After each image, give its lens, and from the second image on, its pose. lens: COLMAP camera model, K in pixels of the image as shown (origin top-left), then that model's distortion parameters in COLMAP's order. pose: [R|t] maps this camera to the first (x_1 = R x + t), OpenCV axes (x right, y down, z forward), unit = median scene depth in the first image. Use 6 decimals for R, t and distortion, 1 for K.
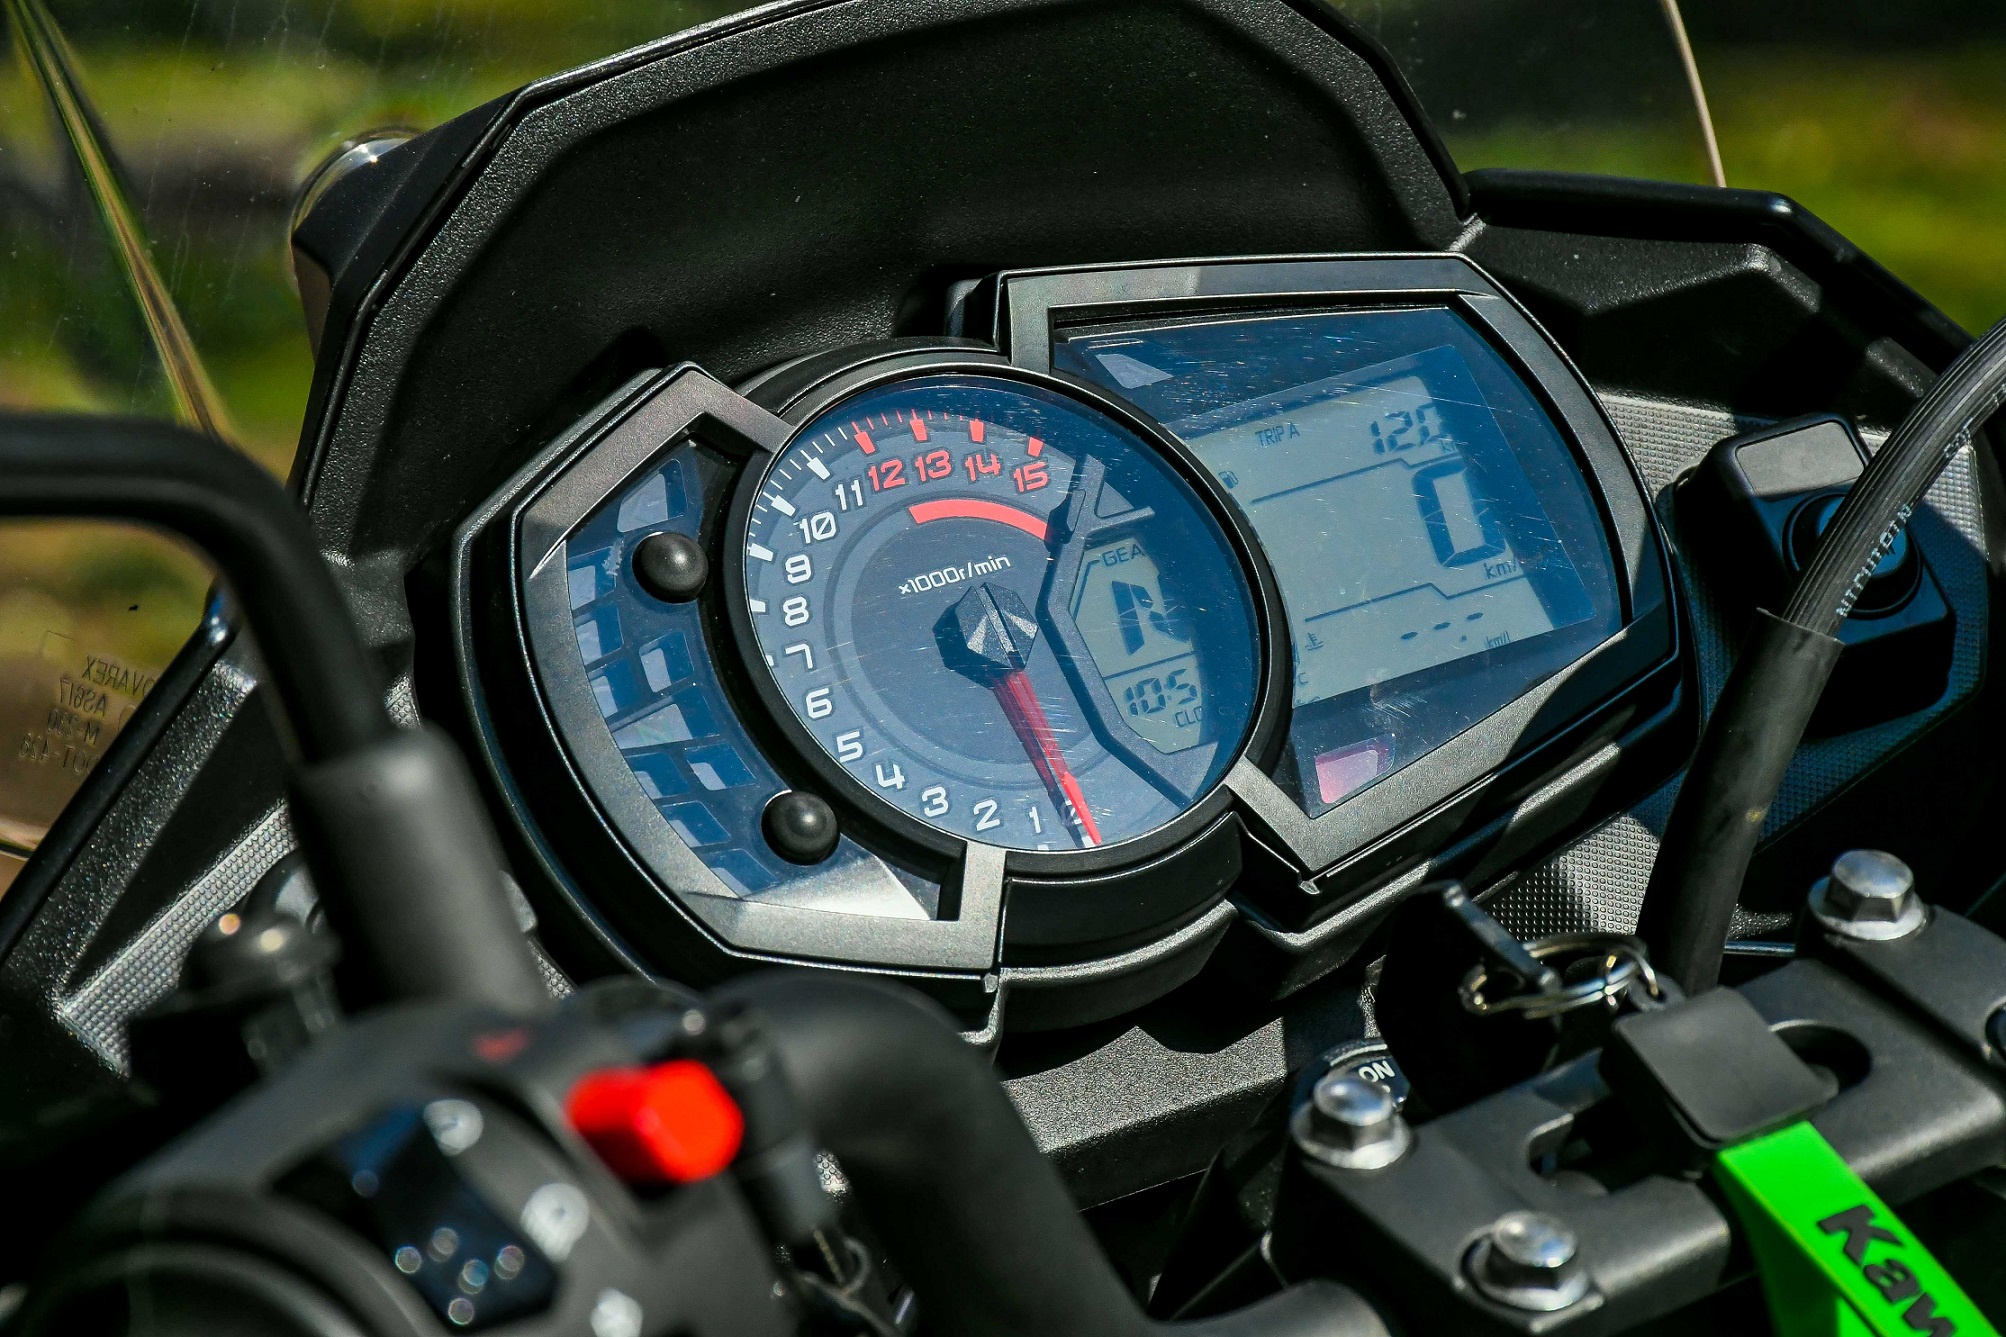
lens RADIAL K [[10330.7, 0, 1003.0], [0, 10330.7, 668.5], [0, 0, 1]] dist [0.337118, -0.662397]
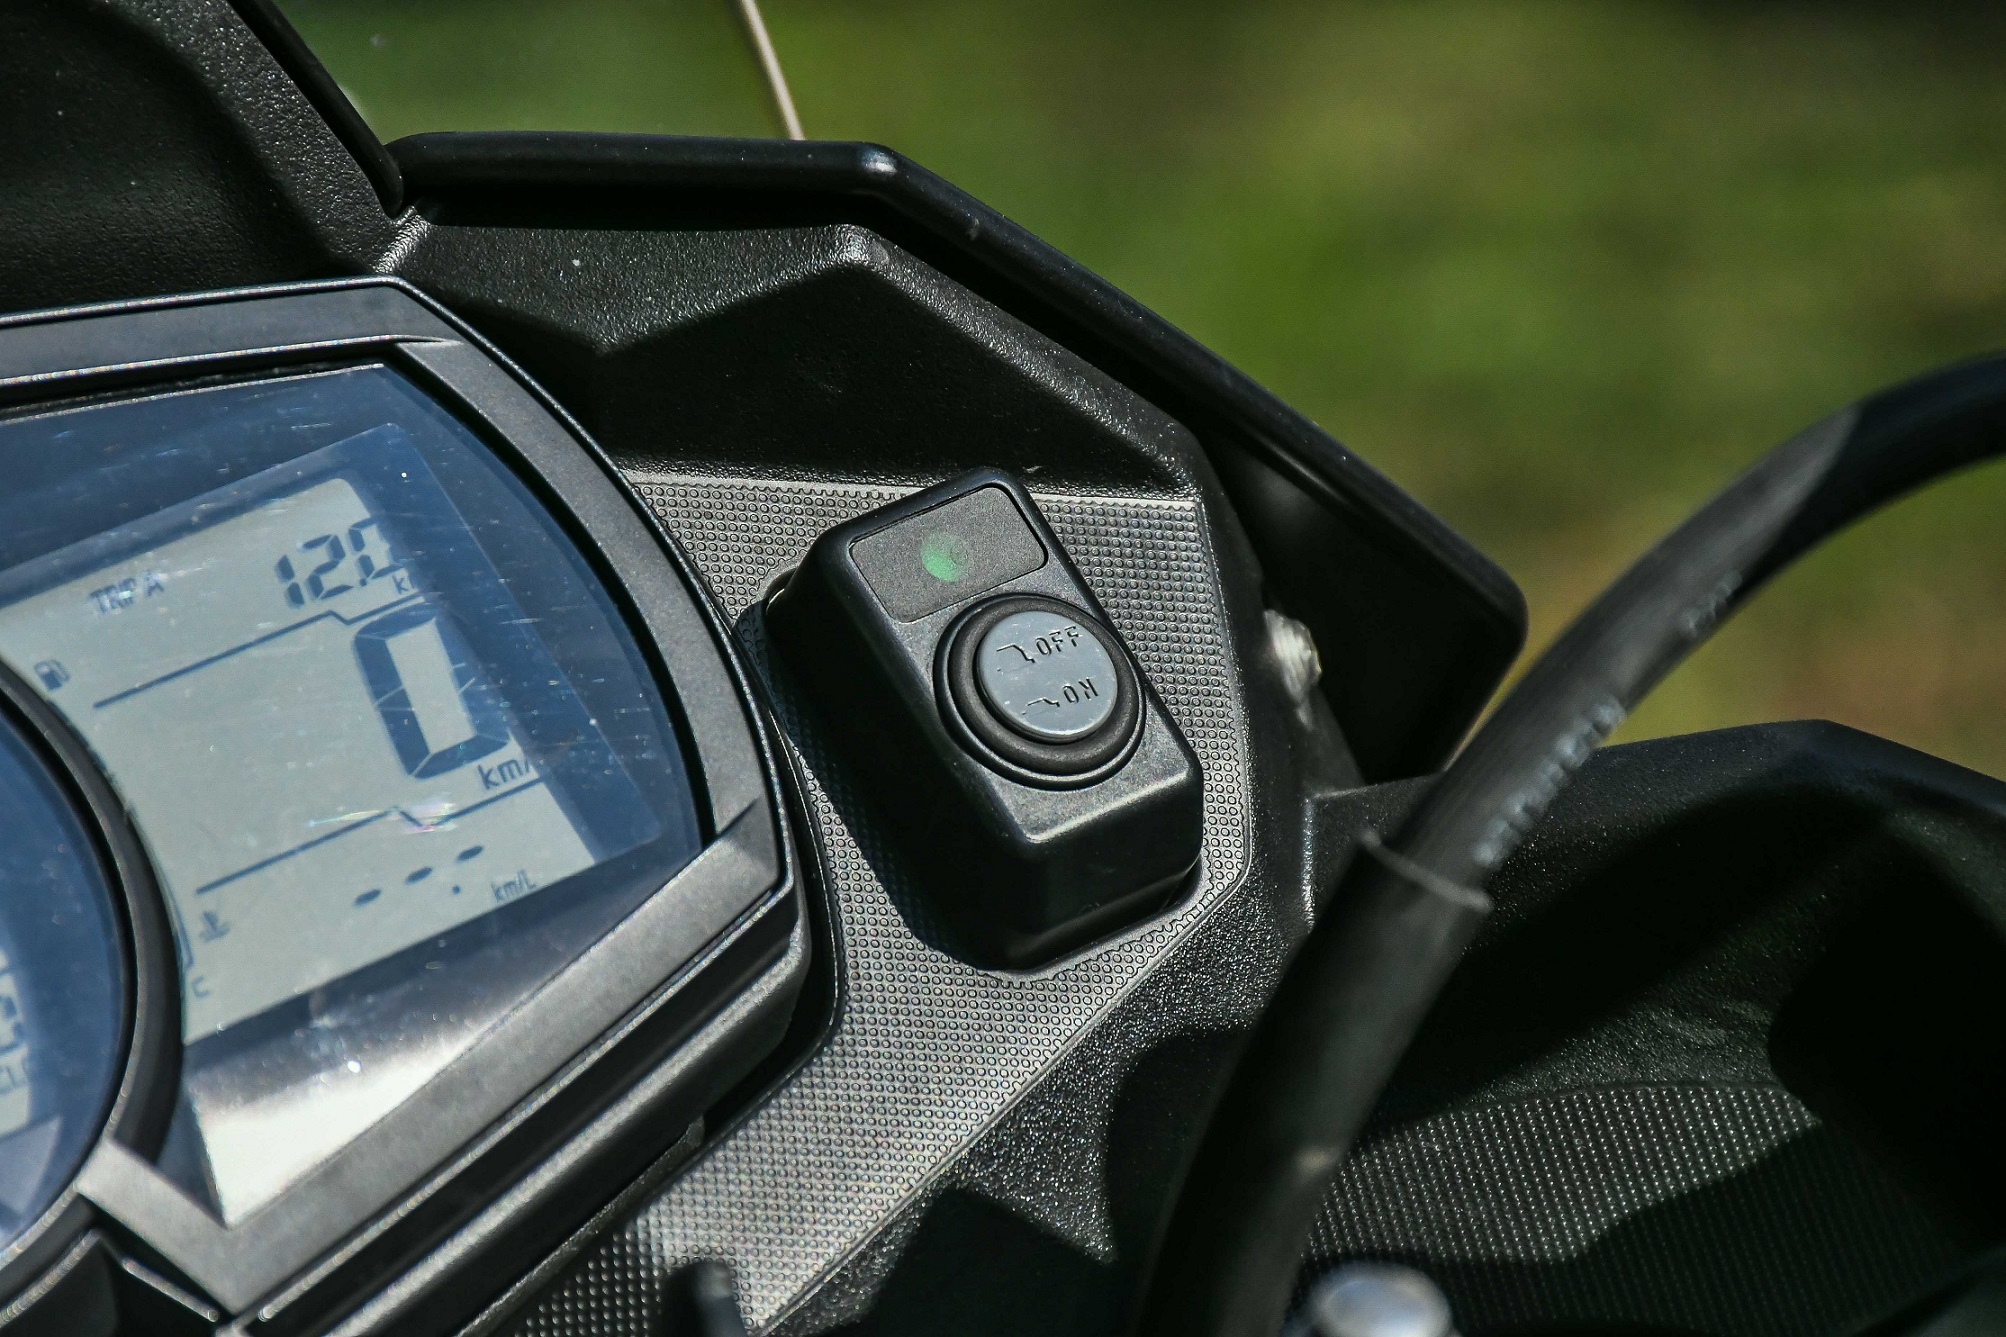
lens RADIAL K [[12297.7, 0, 1003.0], [0, 12297.7, 668.5], [0, 0, 1]] dist [-0.654998, 5.563419]
pose [[0.992774, -0.082722, 0.086929, 0.014138], [0.083373, 0.996511, -0.003879, -0.010622], [-0.086305, 0.011099, 0.996207, 0.261061]]
